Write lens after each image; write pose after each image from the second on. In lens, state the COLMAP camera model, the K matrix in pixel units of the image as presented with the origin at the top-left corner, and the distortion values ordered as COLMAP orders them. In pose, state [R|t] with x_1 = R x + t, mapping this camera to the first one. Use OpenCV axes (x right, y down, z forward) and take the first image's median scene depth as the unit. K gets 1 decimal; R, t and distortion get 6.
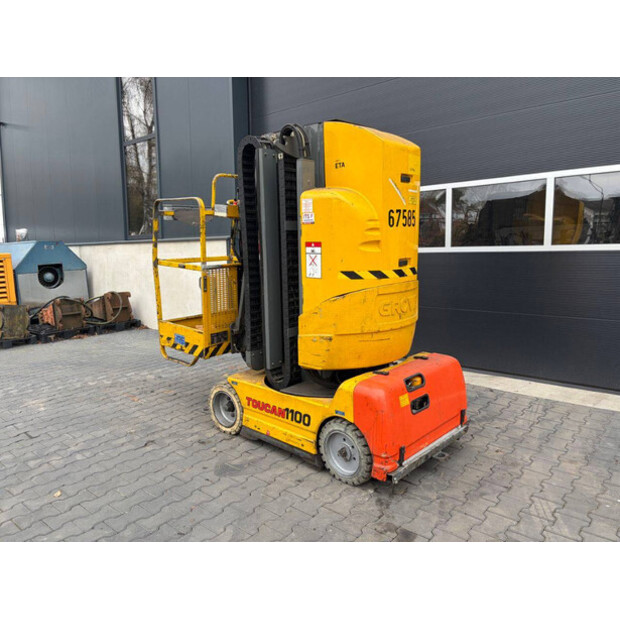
lens RADIAL K [[466.7, 0, 311.5], [0, 466.7, 308.1], [0, 0, 1]] dist [0.068837, -0.075509]
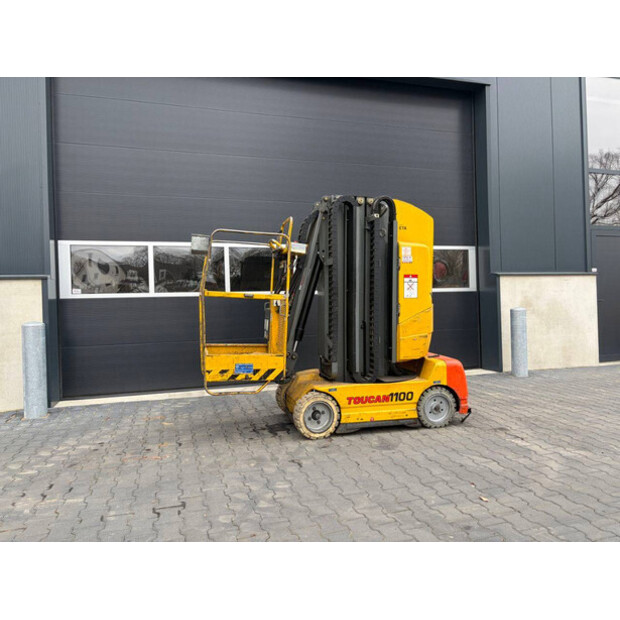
lens RADIAL K [[466.7, 0, 311.5], [0, 466.7, 308.1], [0, 0, 1]] dist [0.068837, -0.075509]
pose [[0.544061, -0.005762, 0.839026, -1.350248], [0.120409, 0.990162, -0.071278, 0.035341], [-0.830361, 0.139806, 0.539402, 0.417438]]
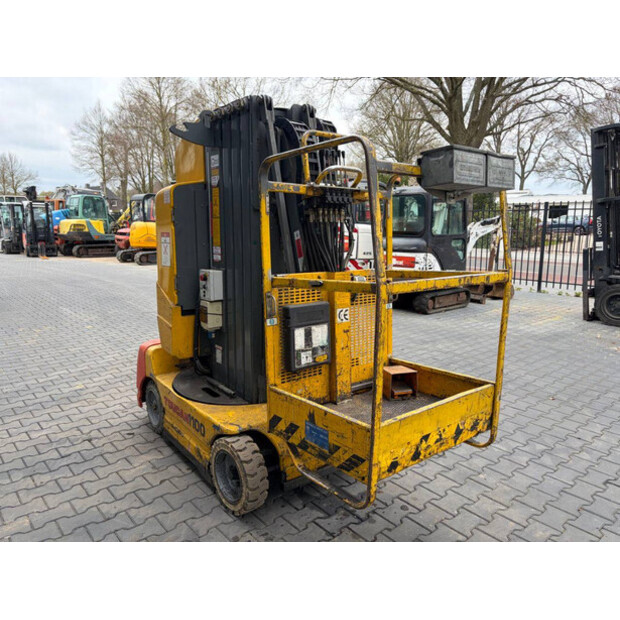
lens RADIAL K [[445.9, 0, 312.8], [0, 445.9, 309.4], [0, 0, 1]] dist [0.067482, -0.064388]
pose [[-0.989482, -0.011330, 0.144209, -0.253665], [0.034723, 0.949176, 0.312825, -0.301550], [-0.140424, 0.314542, -0.938800, 2.020641]]
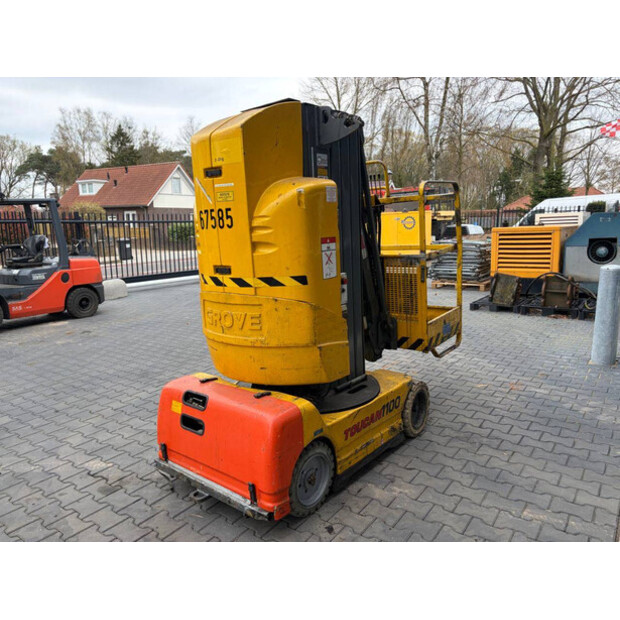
lens RADIAL K [[466.7, 0, 311.5], [0, 466.7, 308.1], [0, 0, 1]] dist [0.068837, -0.075509]
pose [[0.067864, 0.193813, -0.978688, 1.012454], [-0.109699, 0.976452, 0.185763, -0.196006], [0.991645, 0.094754, 0.087527, 1.034574]]
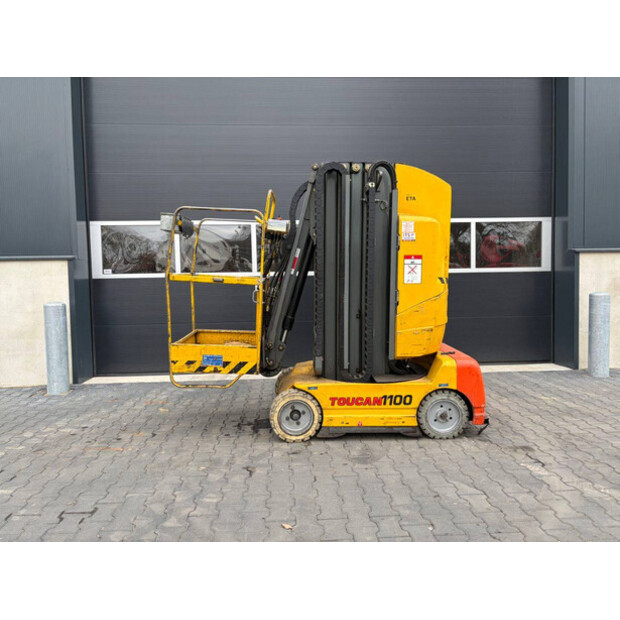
lens RADIAL K [[466.7, 0, 311.5], [0, 466.7, 308.1], [0, 0, 1]] dist [0.068837, -0.075509]
pose [[0.720862, -0.036225, 0.692132, -0.999080], [0.091629, 0.994849, -0.043364, 0.029761], [-0.686995, 0.094679, 0.720468, 0.258781]]
